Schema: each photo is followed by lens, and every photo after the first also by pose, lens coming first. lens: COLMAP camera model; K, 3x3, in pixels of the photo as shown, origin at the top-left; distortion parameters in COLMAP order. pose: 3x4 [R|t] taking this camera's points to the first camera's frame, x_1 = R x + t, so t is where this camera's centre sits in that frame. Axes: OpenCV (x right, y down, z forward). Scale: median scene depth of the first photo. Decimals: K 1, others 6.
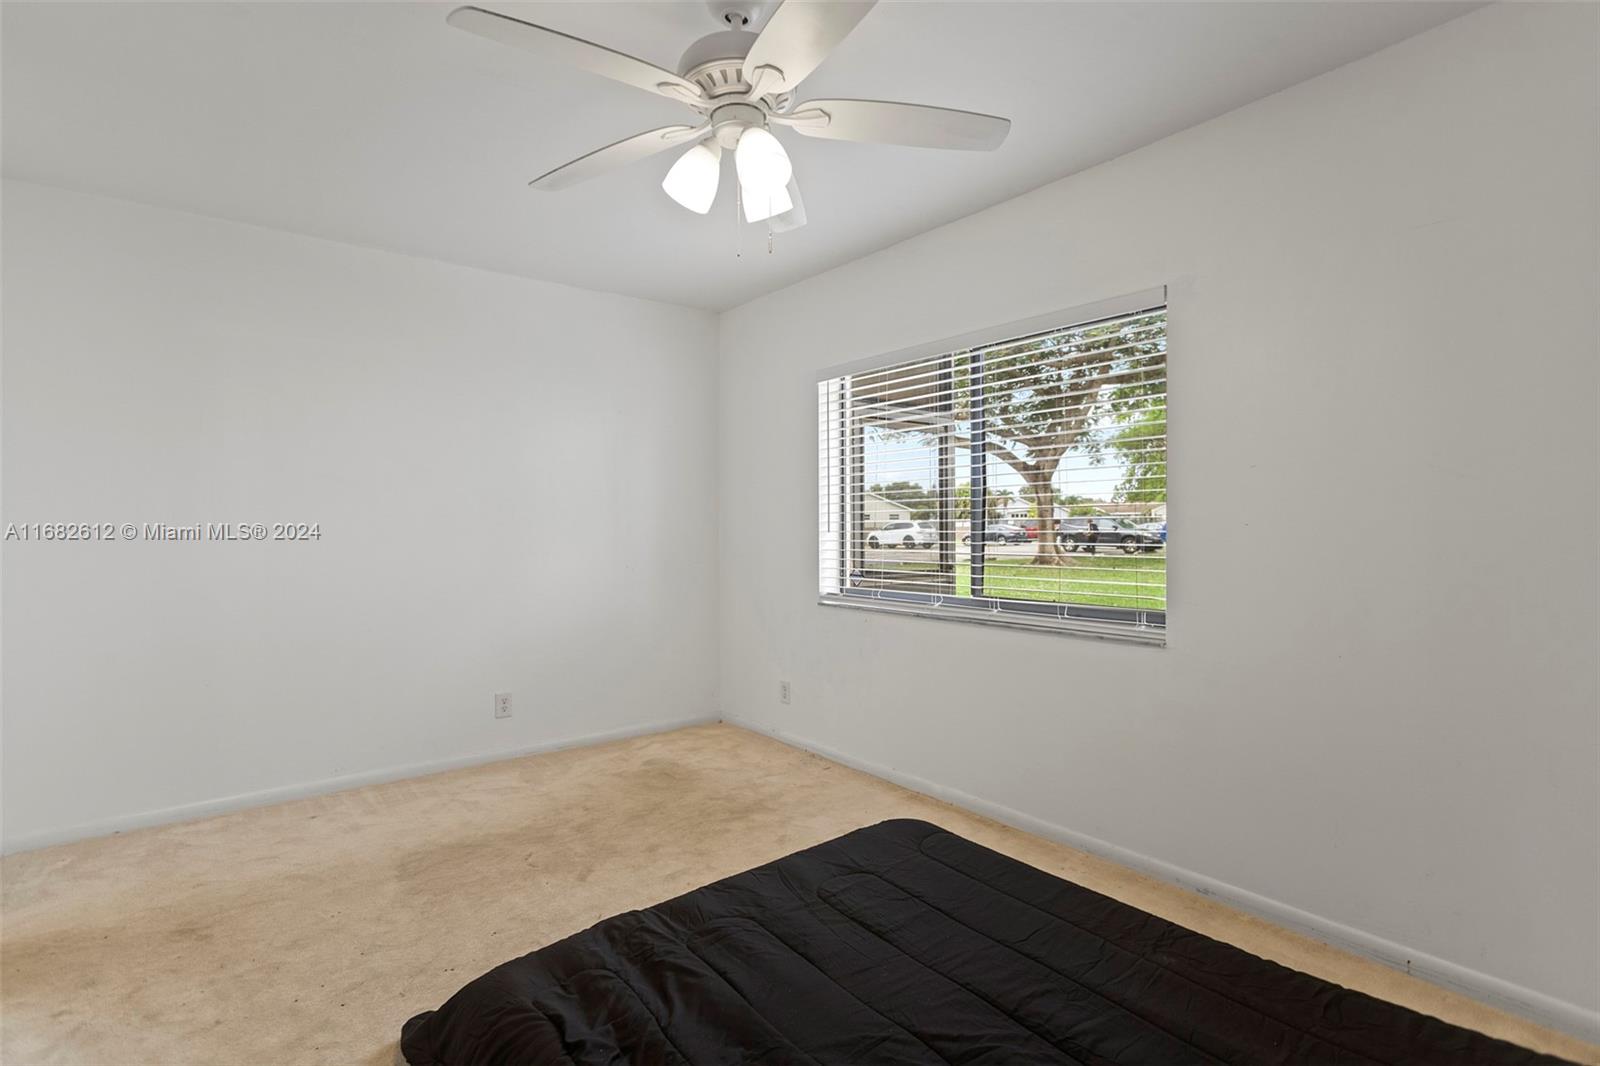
lens RADIAL K [[779.1, 0, 806.7], [0, 779.1, 531.9], [0, 0, 1]] dist [0.000381, -0.000273]
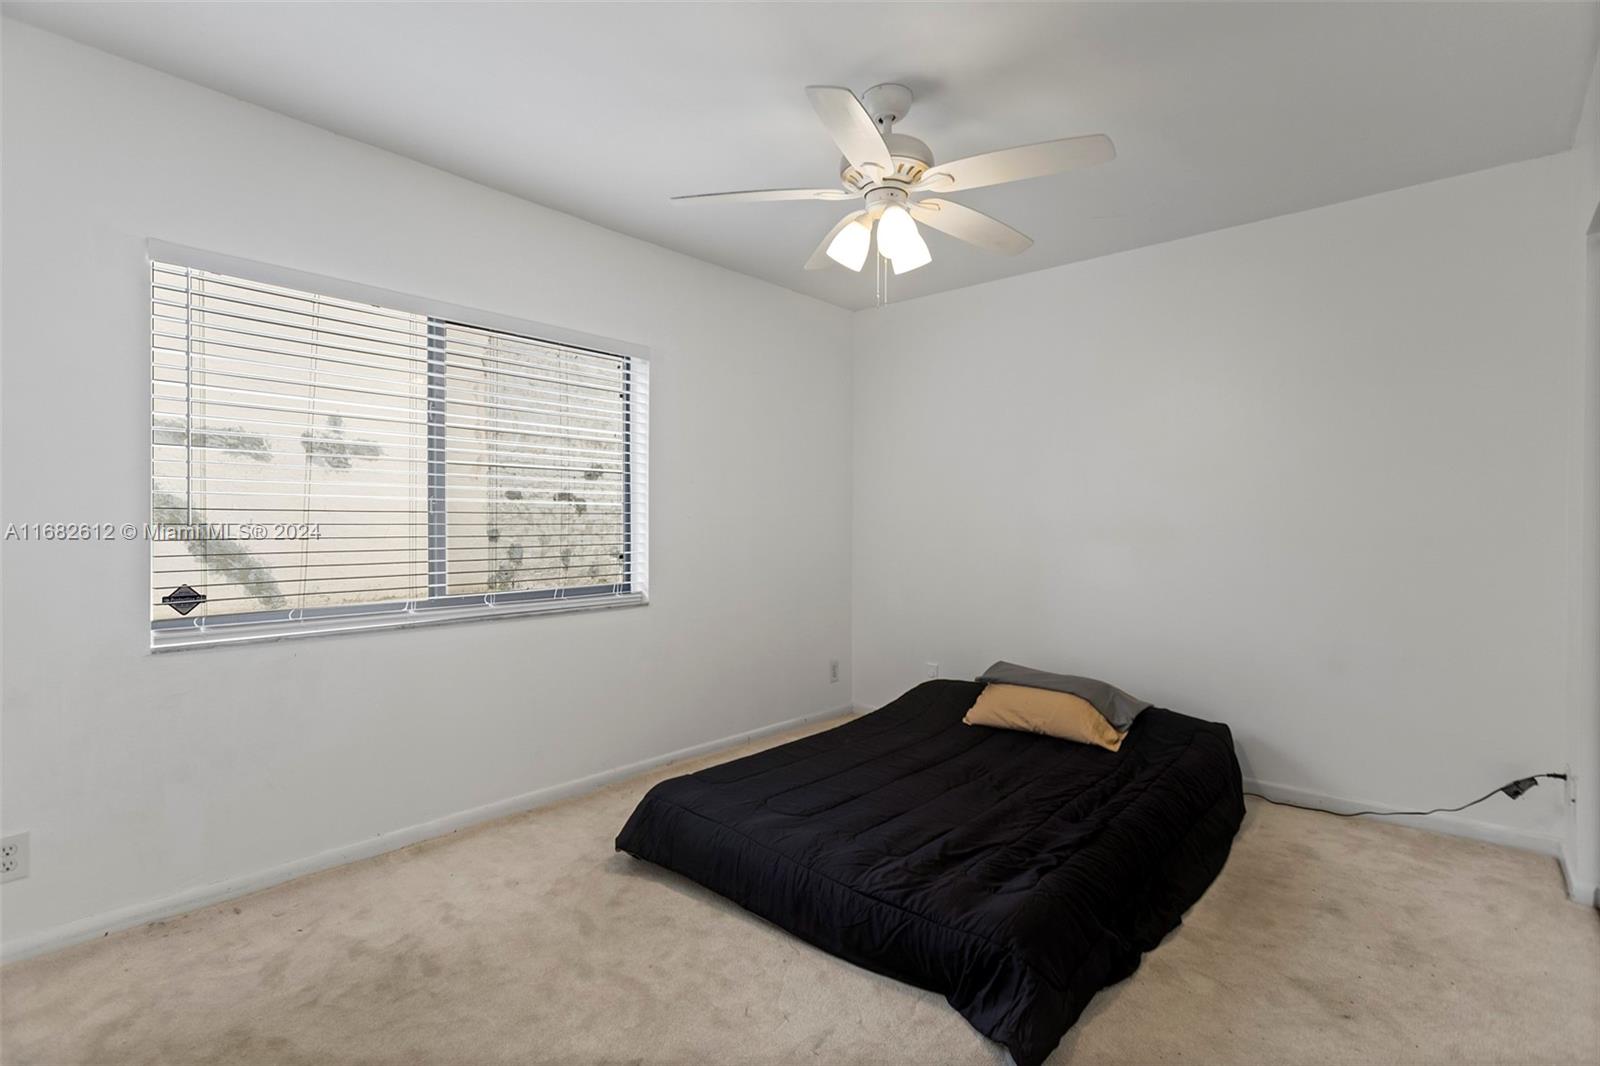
lens RADIAL K [[762.8, 0, 791.8], [0, 762.8, 527.6], [0, 0, 1]] dist [0.002563, -0.000078]
pose [[-0.172210, -0.007190, 0.985034, -0.758051], [0.005198, 0.999953, 0.008208, -0.000400], [-0.985047, 0.006534, -0.172164, 0.798955]]
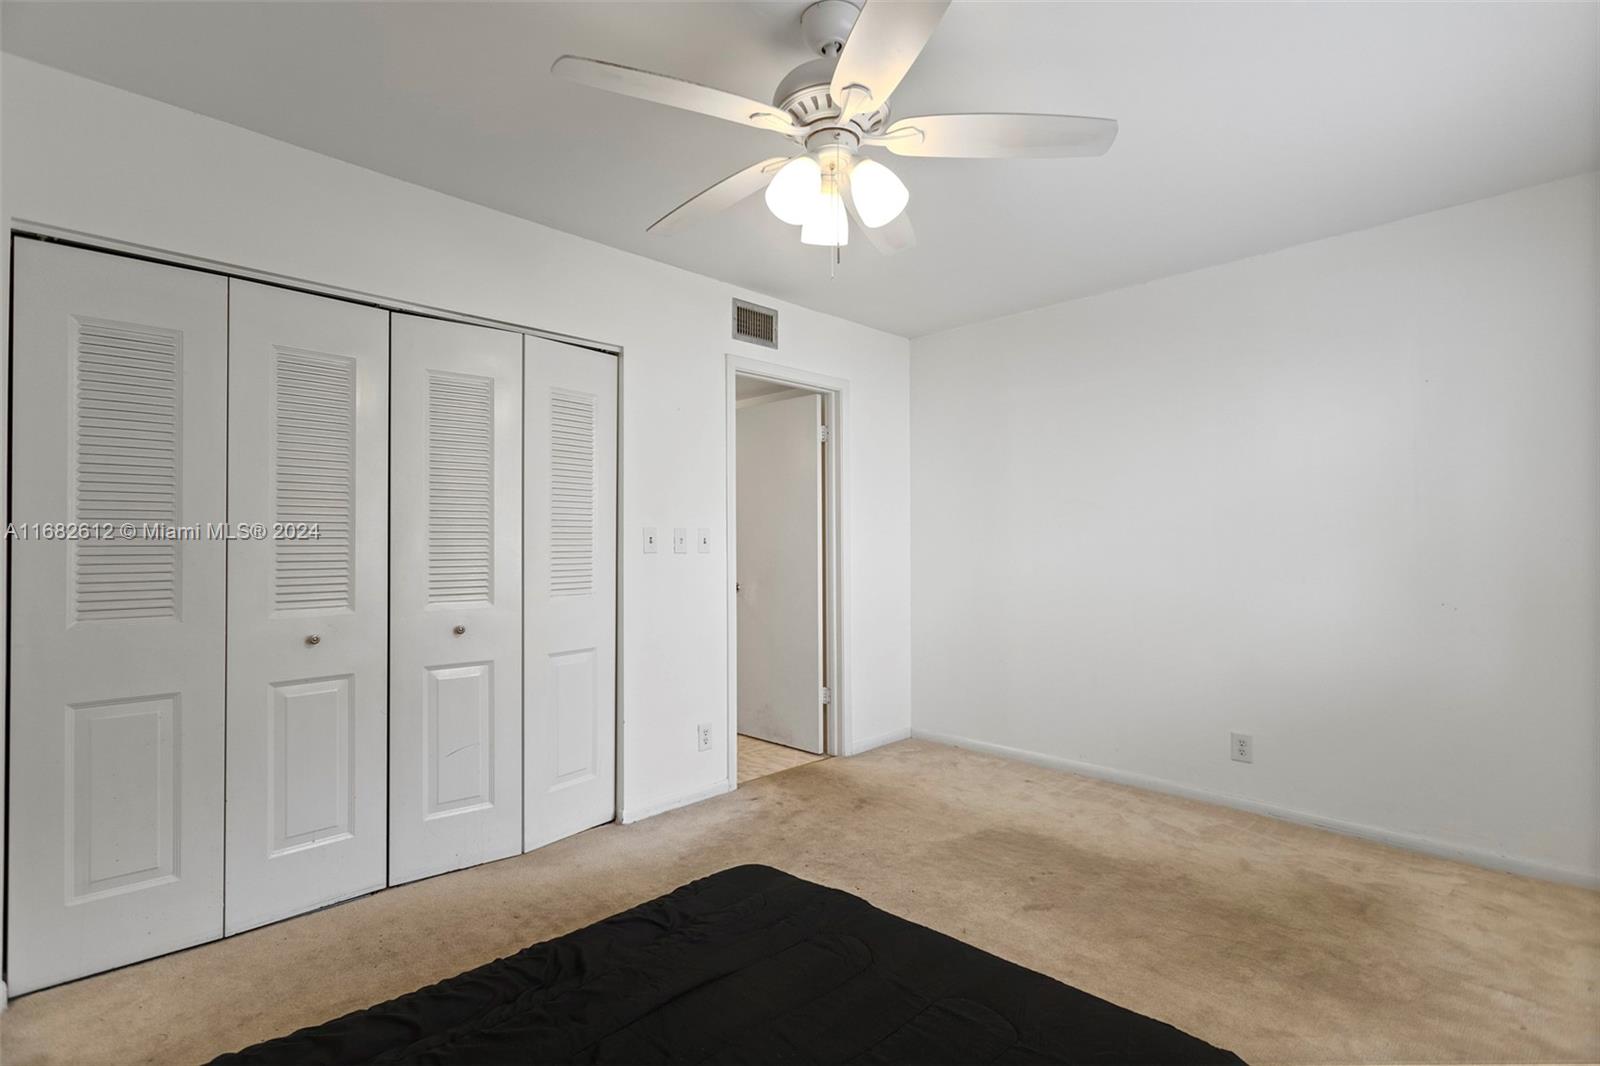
lens RADIAL K [[762.8, 0, 791.8], [0, 762.8, 527.6], [0, 0, 1]] dist [0.002563, -0.000078]
pose [[0.092866, -0.020477, -0.995468, 0.521990], [-0.008685, 0.999734, -0.021375, -0.004052], [0.995641, 0.010631, 0.092663, 0.500240]]
